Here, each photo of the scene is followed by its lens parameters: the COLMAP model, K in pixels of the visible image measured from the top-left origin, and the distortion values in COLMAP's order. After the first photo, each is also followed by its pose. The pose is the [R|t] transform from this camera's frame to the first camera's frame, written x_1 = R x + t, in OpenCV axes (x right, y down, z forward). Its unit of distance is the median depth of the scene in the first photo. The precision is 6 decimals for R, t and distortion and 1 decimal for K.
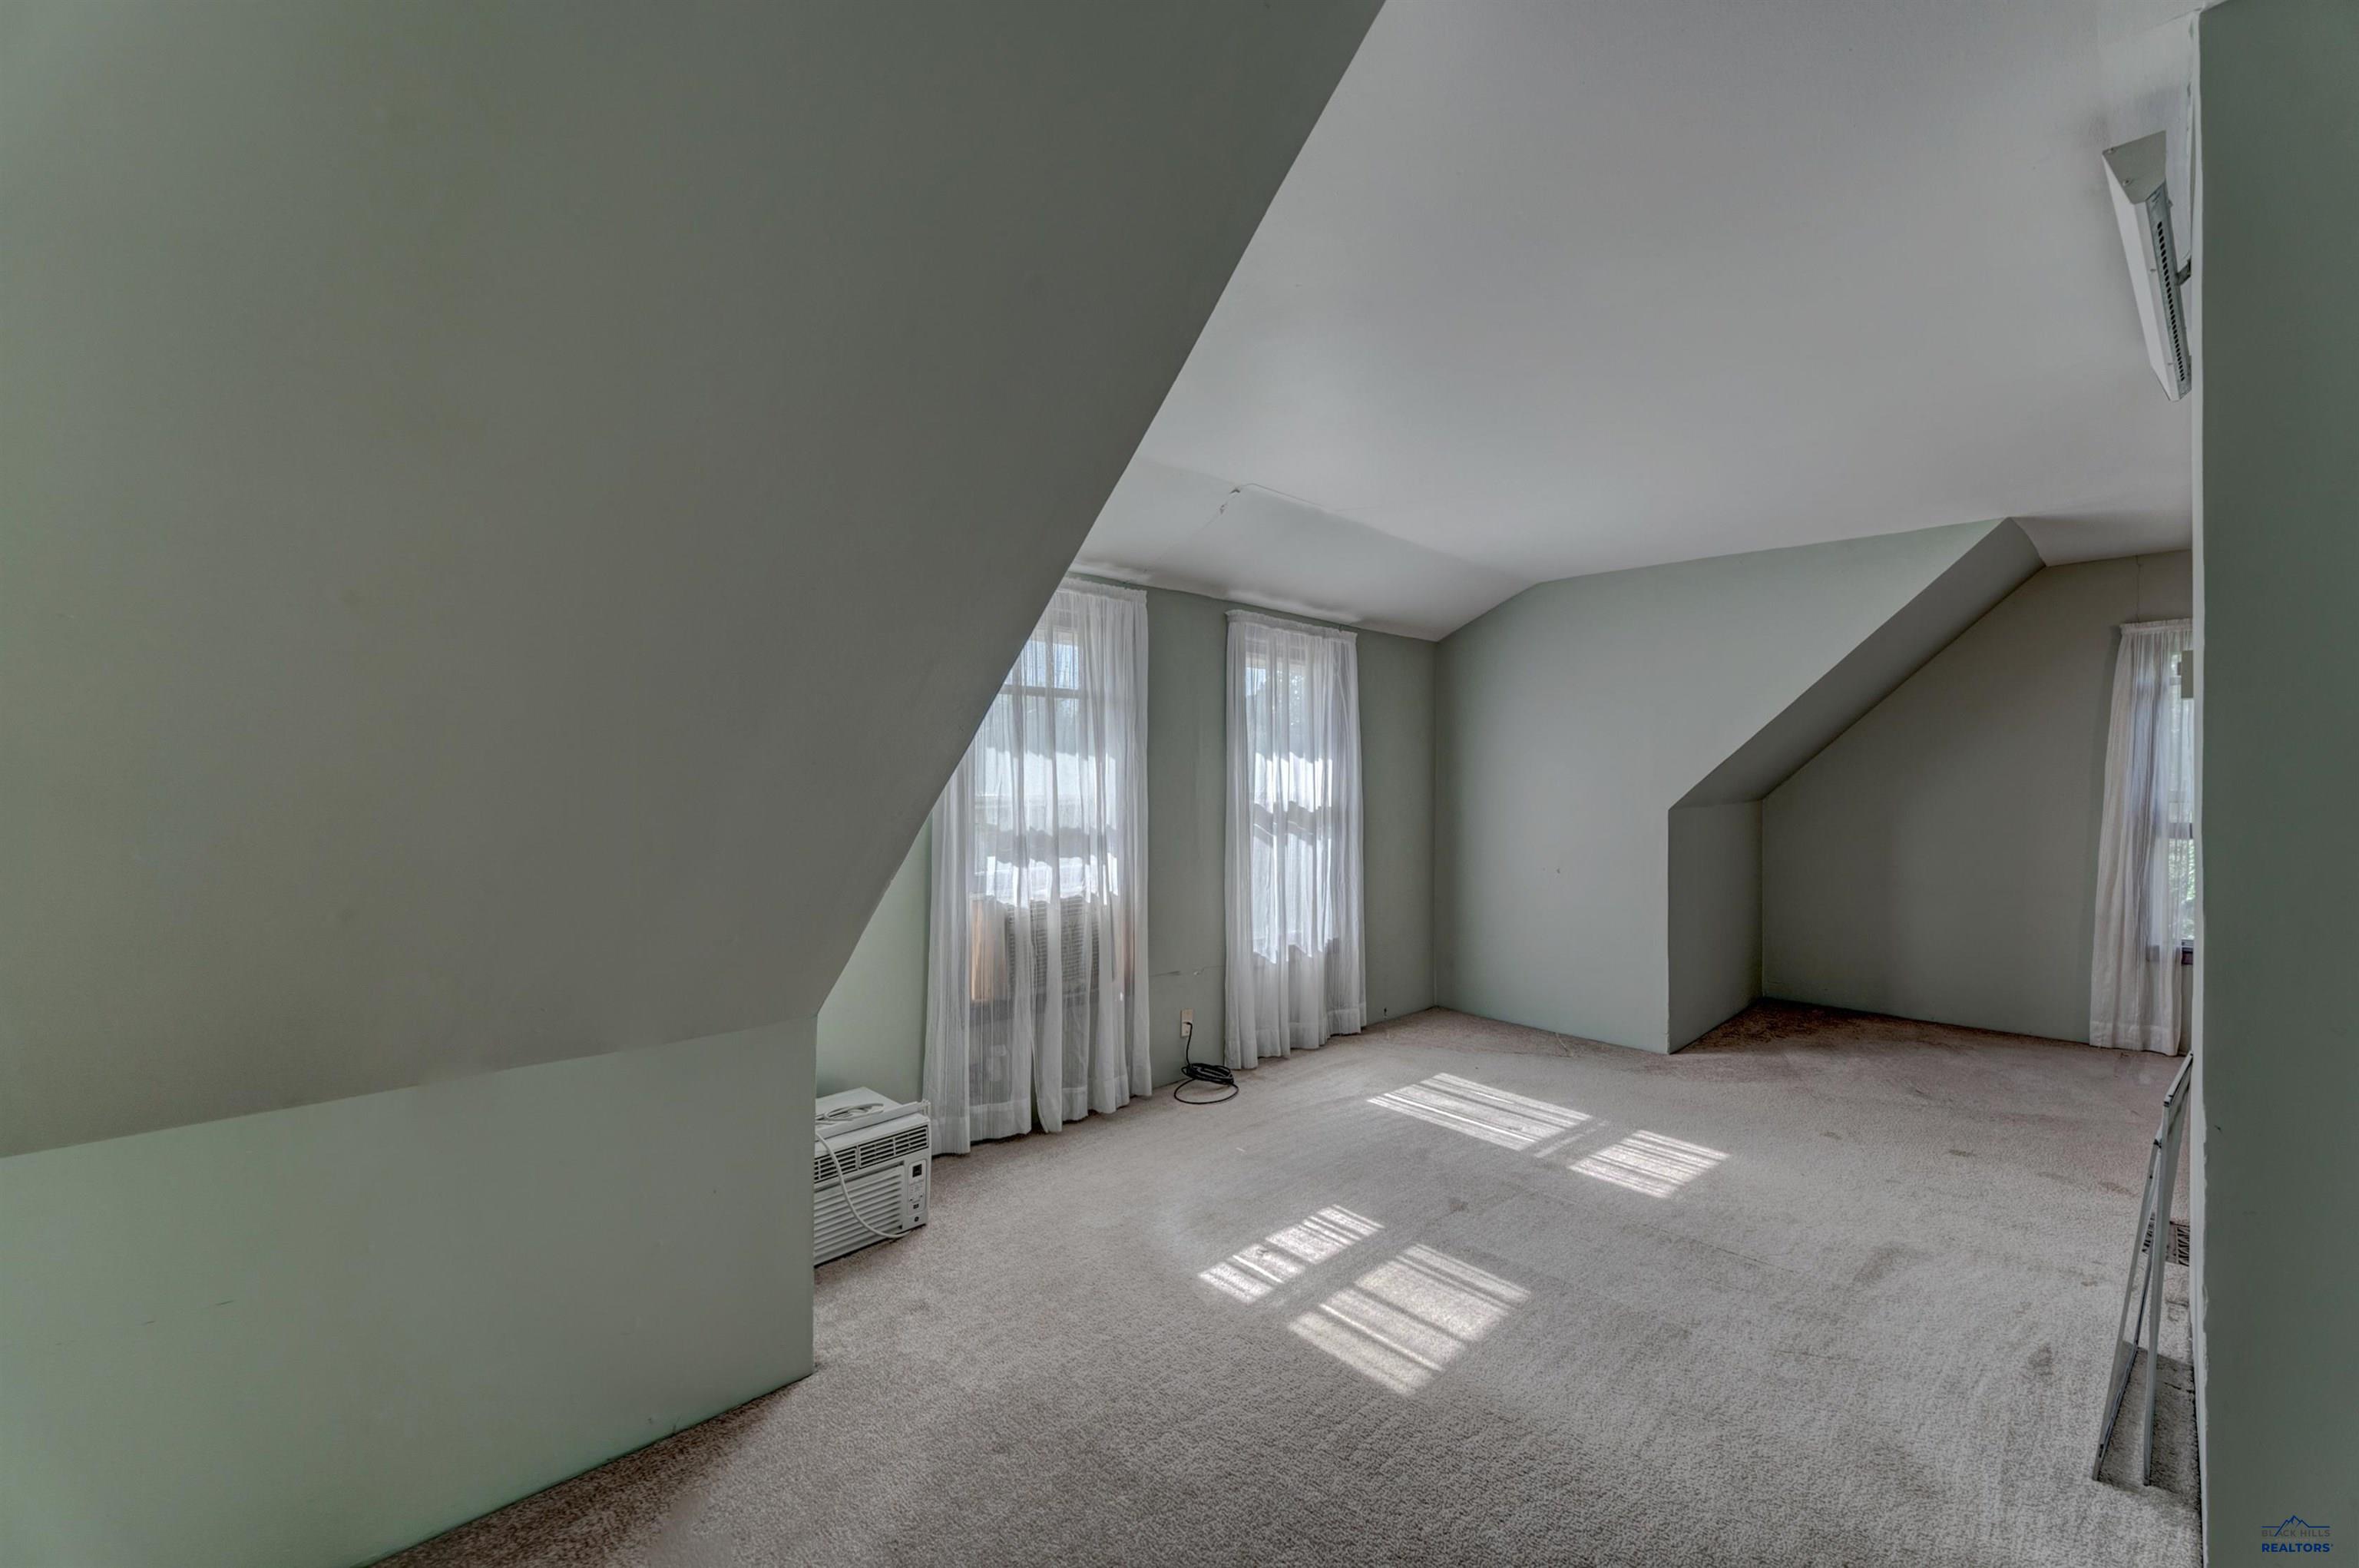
lens RADIAL K [[976.1, 0, 1179.5], [0, 976.1, 784.0], [0, 0, 1]] dist [0.000448, 0.000031]
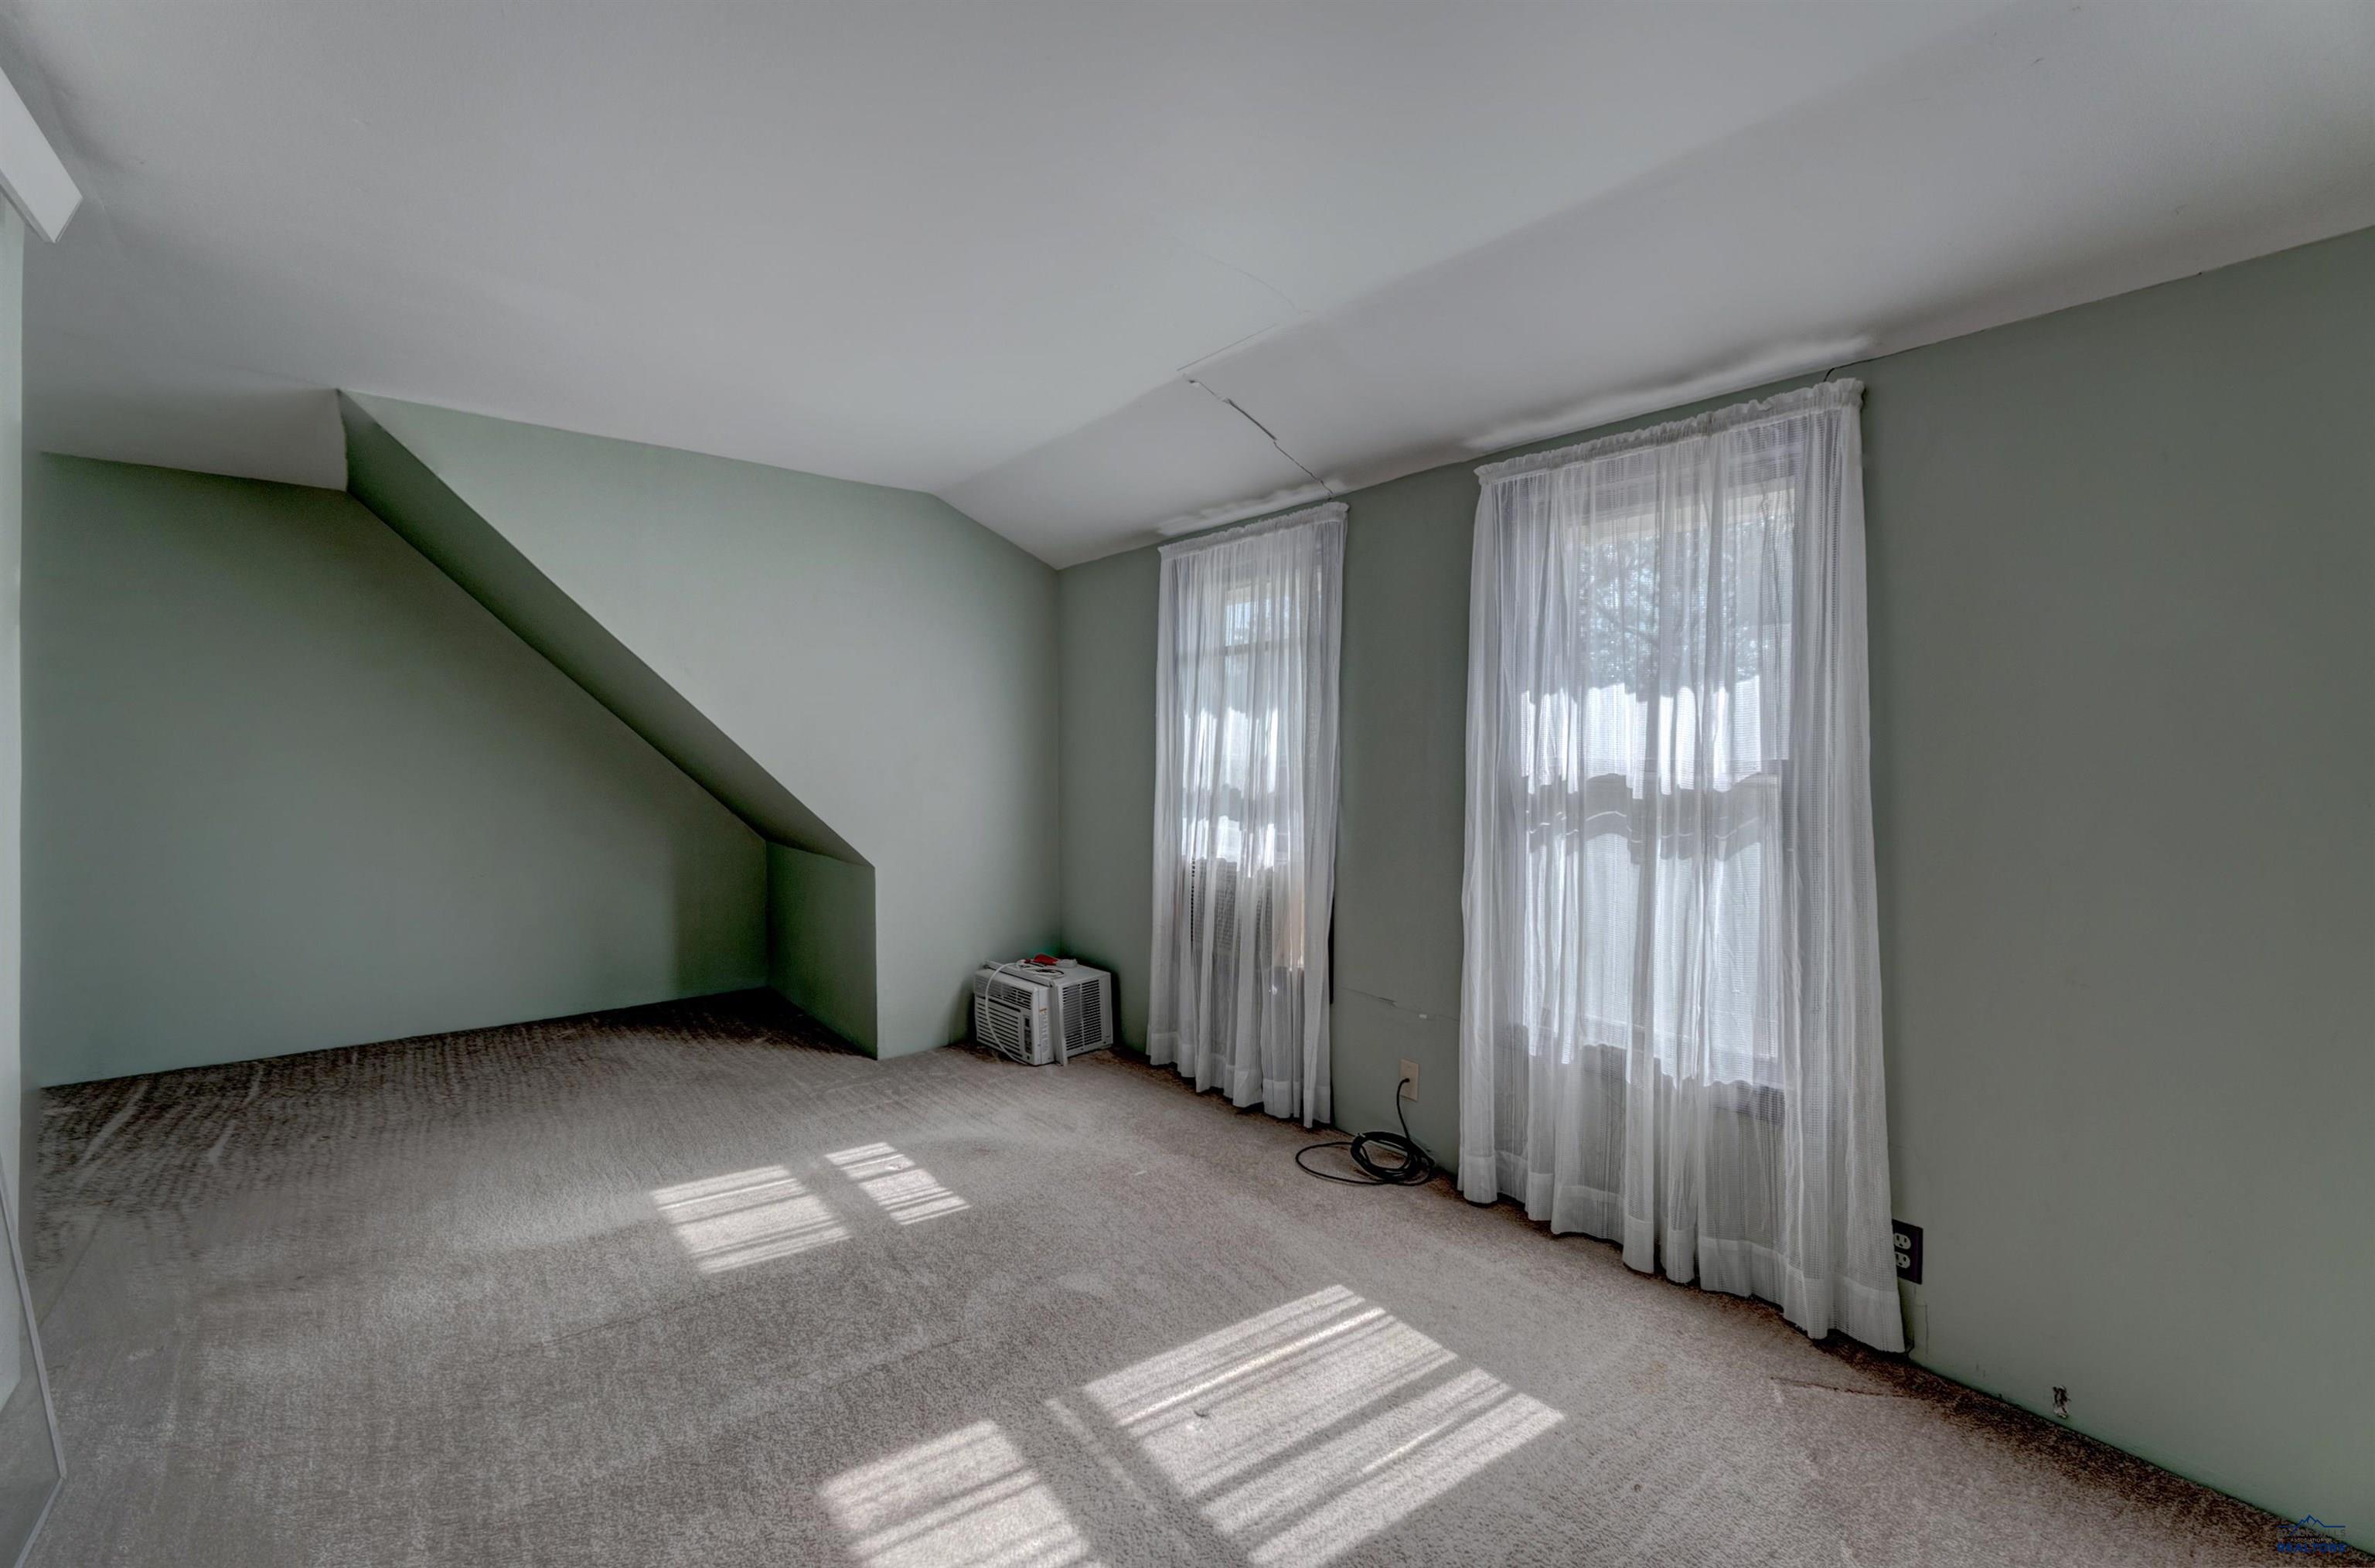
lens RADIAL K [[1032.4, 0, 1187.5], [0, 1032.4, 710.2], [0, 0, 1]] dist [0.001889, 0.000176]
pose [[-0.110473, -0.034007, -0.993297, 0.879076], [-0.000344, 0.999416, -0.034178, 0.003807], [0.993879, -0.003434, -0.110420, 1.045970]]
